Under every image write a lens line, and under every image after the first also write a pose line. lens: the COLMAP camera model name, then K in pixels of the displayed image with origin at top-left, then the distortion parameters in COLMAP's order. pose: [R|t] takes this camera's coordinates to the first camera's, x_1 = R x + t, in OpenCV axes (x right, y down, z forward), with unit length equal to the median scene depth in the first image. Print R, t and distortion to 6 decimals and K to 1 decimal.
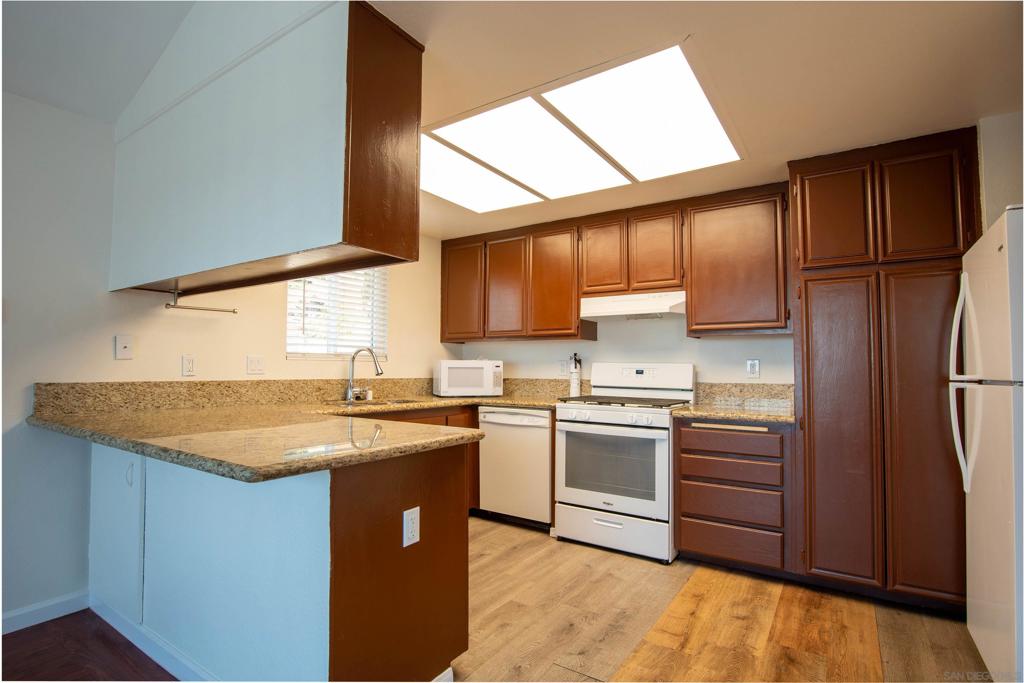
lens RADIAL K [[509.9, 0, 512.4], [0, 509.9, 340.9], [0, 0, 1]] dist [-0.004919, -0.000332]
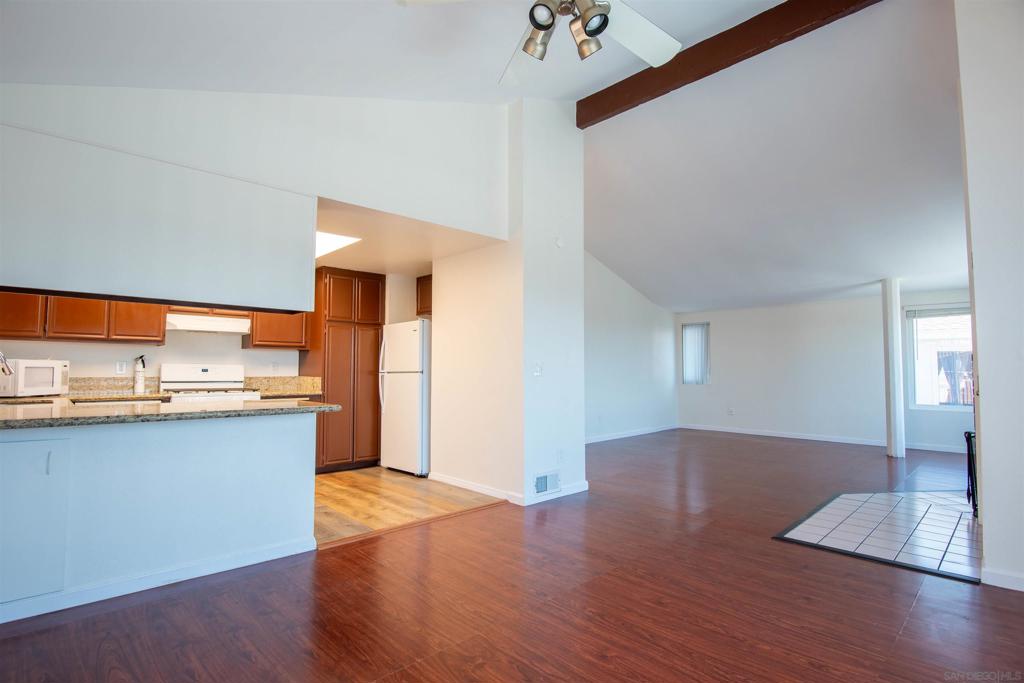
lens RADIAL K [[509.9, 0, 513.5], [0, 509.9, 341.1], [0, 0, 1]] dist [-0.004919, -0.000332]
pose [[0.210538, 0.051865, 0.976209, -0.986768], [-0.050685, 0.997828, -0.042082, -0.004891], [-0.976271, -0.040619, 0.212709, -0.146963]]
